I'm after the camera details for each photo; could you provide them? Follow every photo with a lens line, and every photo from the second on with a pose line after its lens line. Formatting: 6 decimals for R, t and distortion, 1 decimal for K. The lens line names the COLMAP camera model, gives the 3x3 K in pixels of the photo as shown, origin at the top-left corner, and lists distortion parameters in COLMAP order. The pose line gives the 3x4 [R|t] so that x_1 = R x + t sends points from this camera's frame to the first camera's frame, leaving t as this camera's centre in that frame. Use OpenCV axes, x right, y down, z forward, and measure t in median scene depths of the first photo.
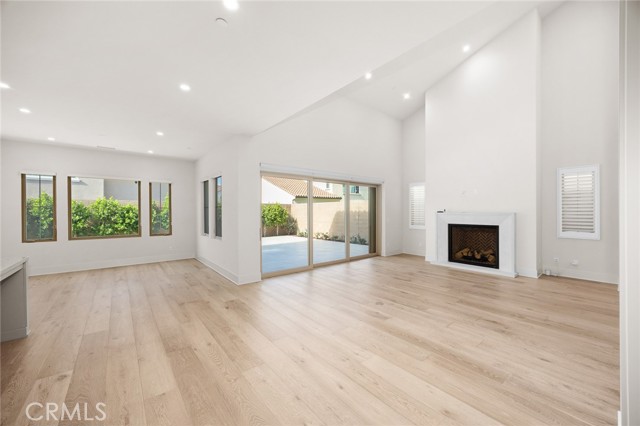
lens RADIAL K [[246.2, 0, 317.2], [0, 246.2, 212.5], [0, 0, 1]] dist [-0.002472, -0.000109]
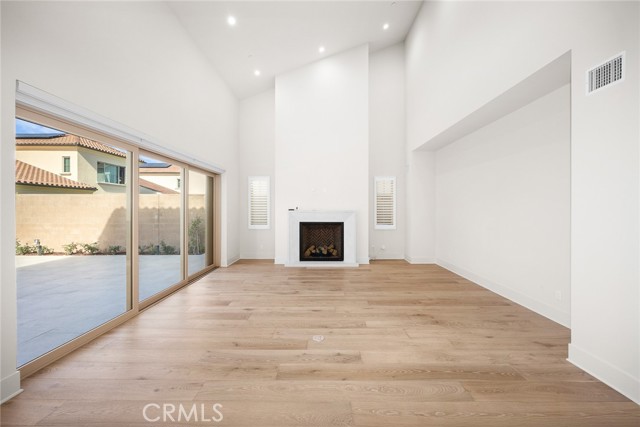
lens RADIAL K [[251.8, 0, 322.5], [0, 251.8, 208.0], [0, 0, 1]] dist [-0.002417, -0.000034]
pose [[0.628960, 0.008309, 0.777393, -0.194973], [-0.000823, 0.999949, -0.010021, 0.001006], [-0.777437, 0.005663, 0.628935, 0.336877]]
